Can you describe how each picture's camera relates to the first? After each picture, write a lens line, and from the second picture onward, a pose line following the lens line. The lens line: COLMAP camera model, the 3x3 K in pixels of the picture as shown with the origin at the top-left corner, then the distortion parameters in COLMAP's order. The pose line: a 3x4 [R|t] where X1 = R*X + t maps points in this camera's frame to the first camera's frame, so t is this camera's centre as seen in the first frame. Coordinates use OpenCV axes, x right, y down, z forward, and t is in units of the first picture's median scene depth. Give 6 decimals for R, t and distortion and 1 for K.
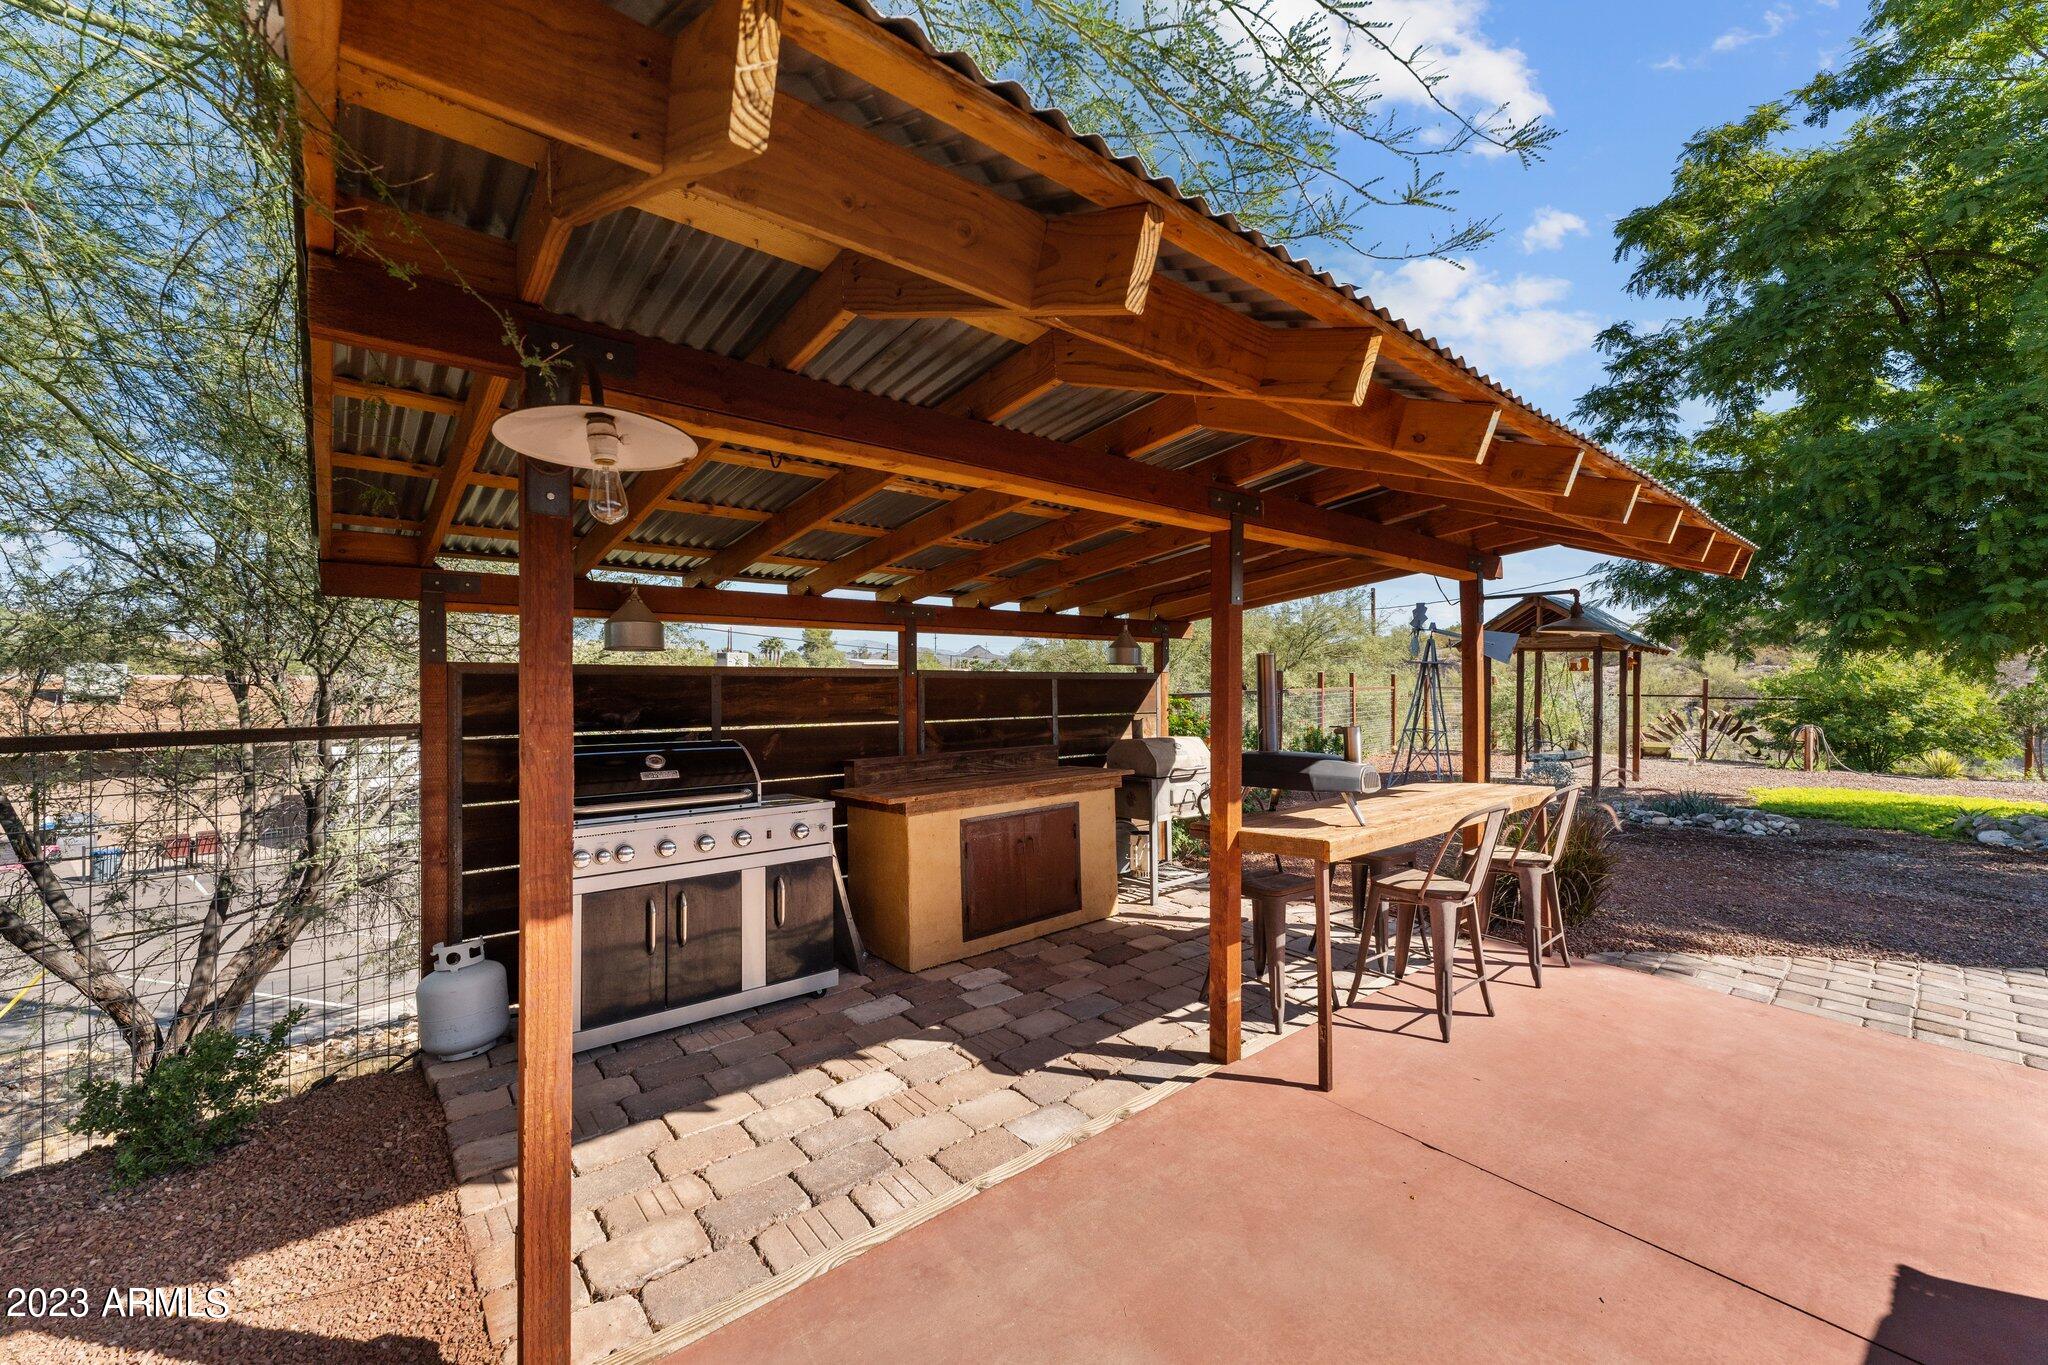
lens RADIAL K [[819.8, 0, 1019.7], [0, 819.8, 676.6], [0, 0, 1]] dist [0.002513, 0.000027]
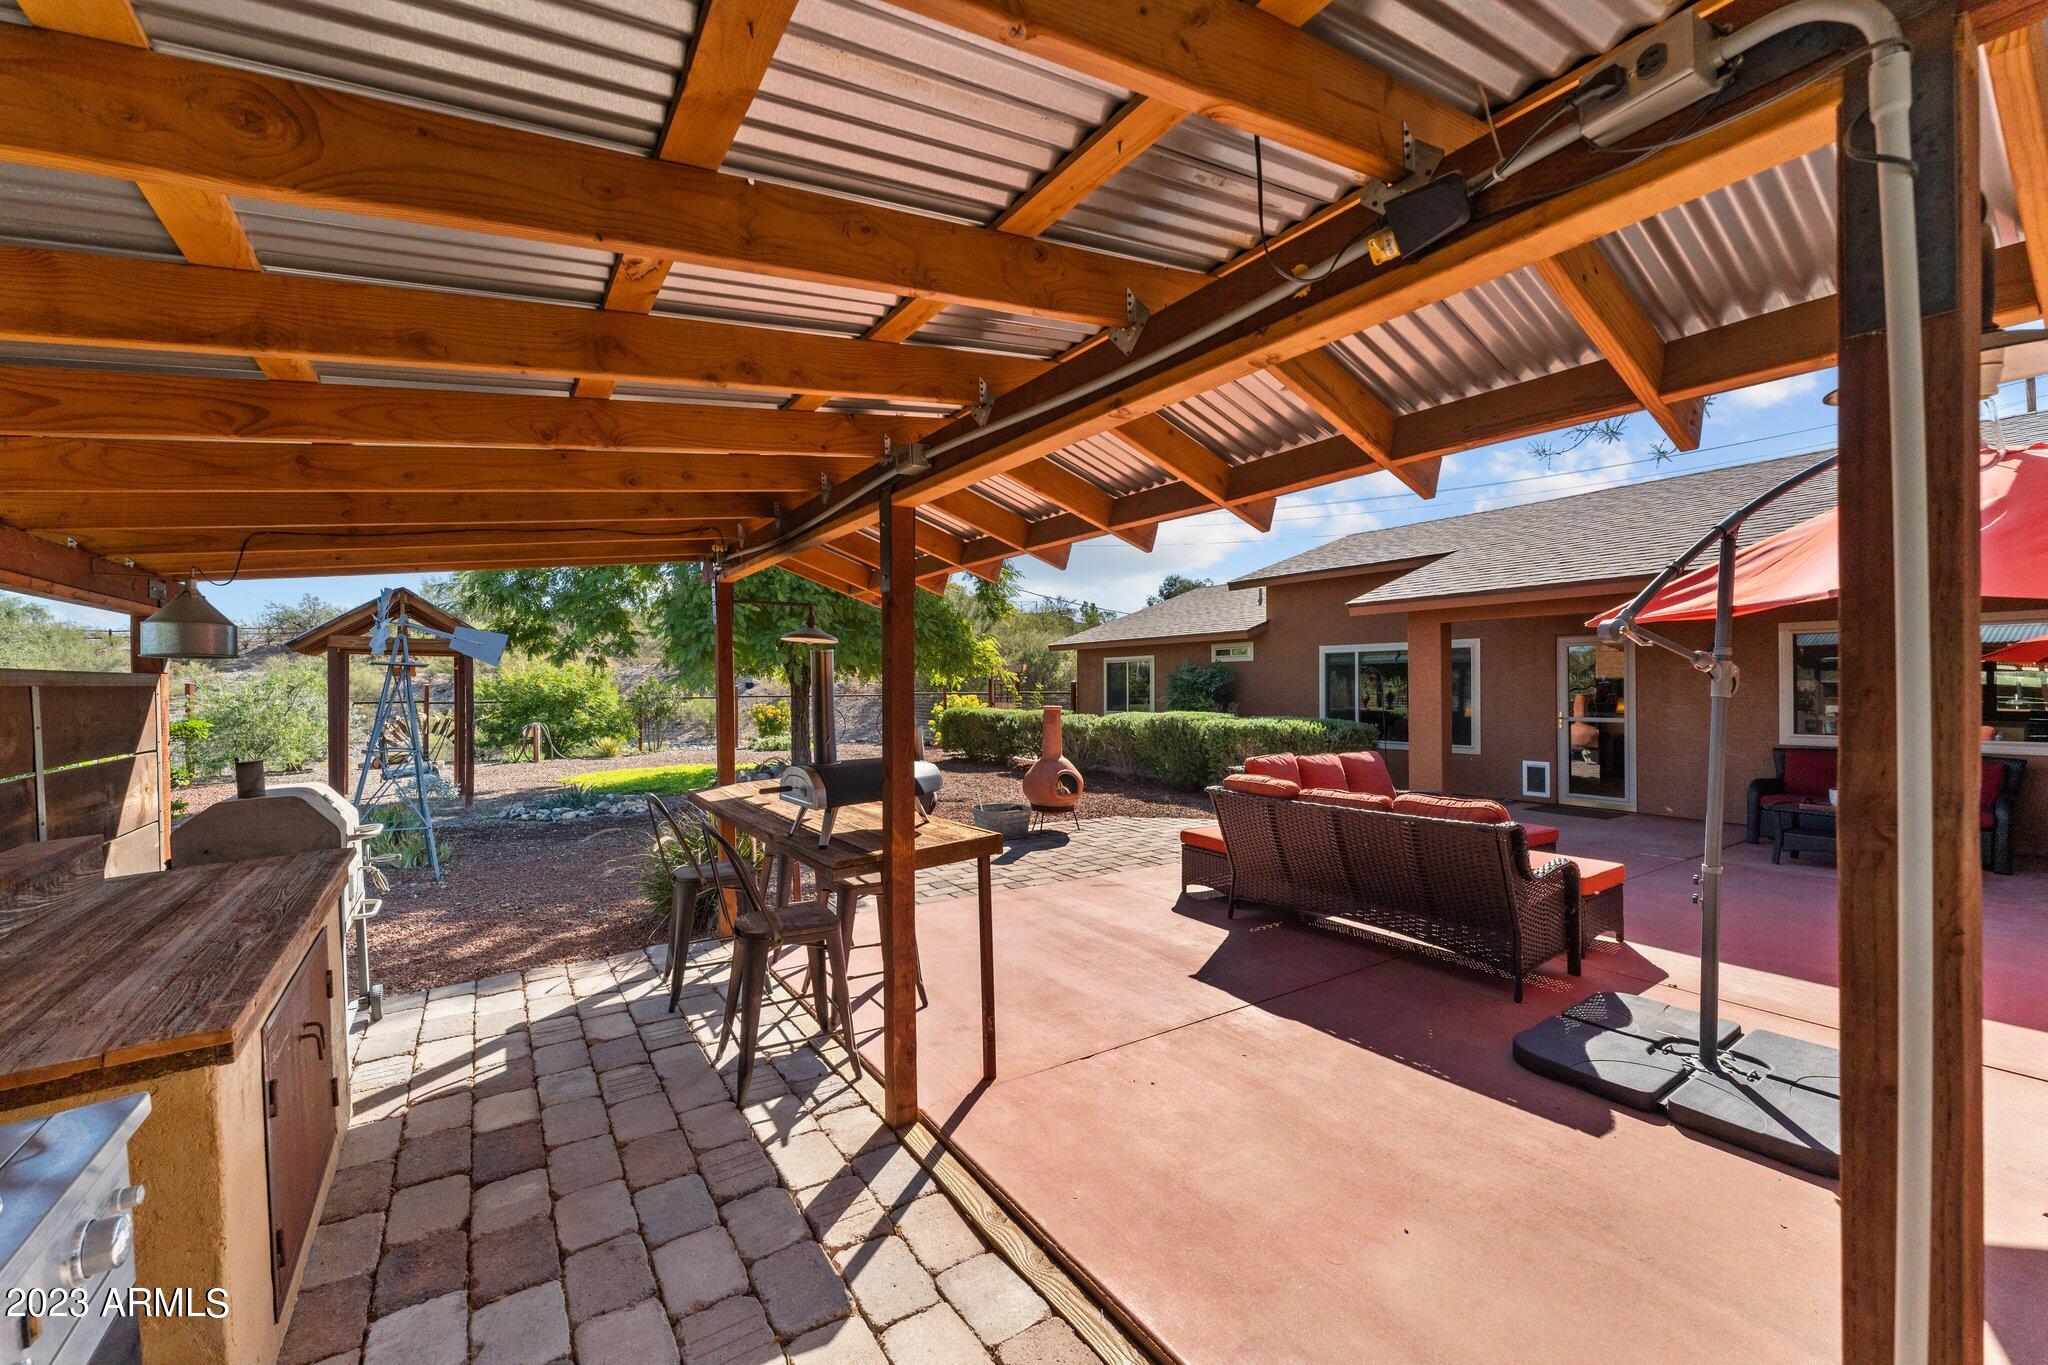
lens RADIAL K [[819.8, 0, 1020.4], [0, 819.8, 692.1], [0, 0, 1]] dist [0.002513, 0.000027]
pose [[0.112128, -0.014739, 0.993584, -0.524204], [0.005343, 0.999884, 0.014229, 0.003715], [-0.993679, 0.003714, 0.112194, 0.697225]]
